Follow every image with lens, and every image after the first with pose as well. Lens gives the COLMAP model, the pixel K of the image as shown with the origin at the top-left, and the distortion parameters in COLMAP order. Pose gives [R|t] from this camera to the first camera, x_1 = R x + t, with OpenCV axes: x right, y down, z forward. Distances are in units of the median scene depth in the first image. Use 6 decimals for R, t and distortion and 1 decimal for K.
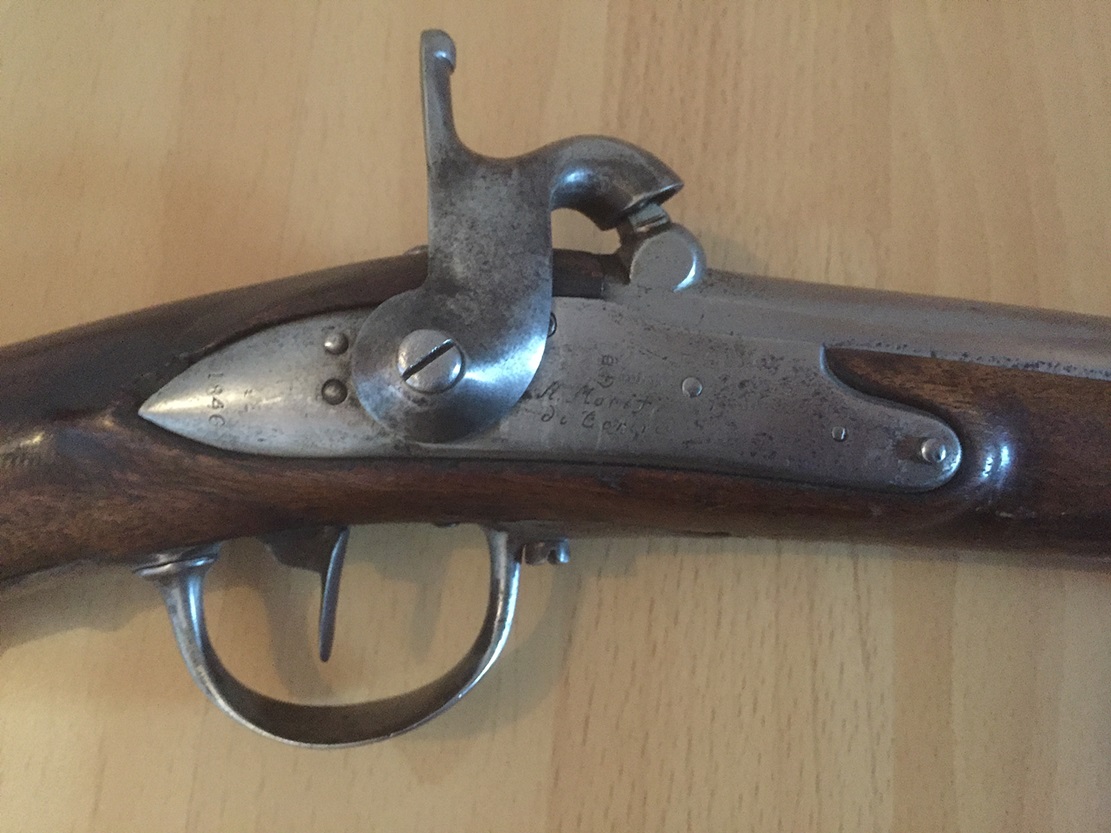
lens RADIAL K [[1101.3, 0, 553.3], [0, 1101.3, 420.8], [0, 0, 1]] dist [-0.000196, -0.013777]
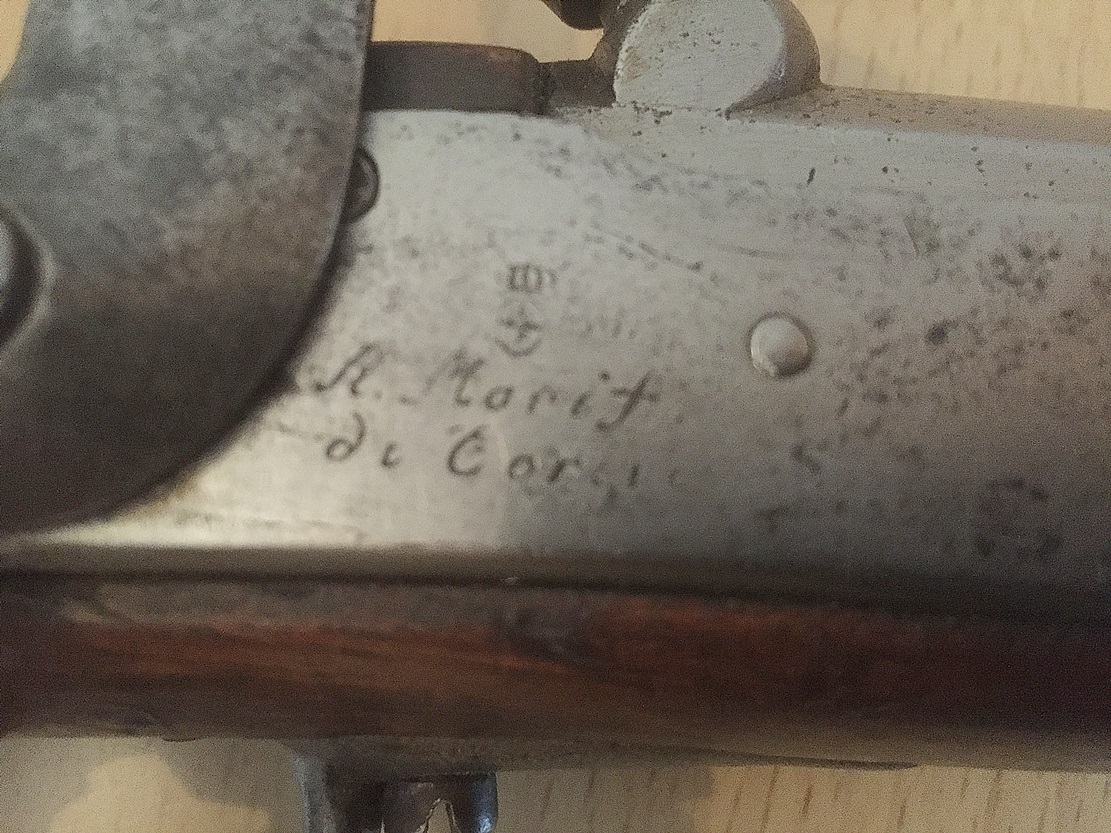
lens RADIAL K [[1101.3, 0, 558.1], [0, 1101.3, 409.5], [0, 0, 1]] dist [-0.000196, -0.013777]
pose [[0.990404, -0.035279, -0.133625, 0.103701], [0.022571, 0.995179, -0.095447, 0.018484], [0.136348, 0.091515, 0.986425, 0.669353]]
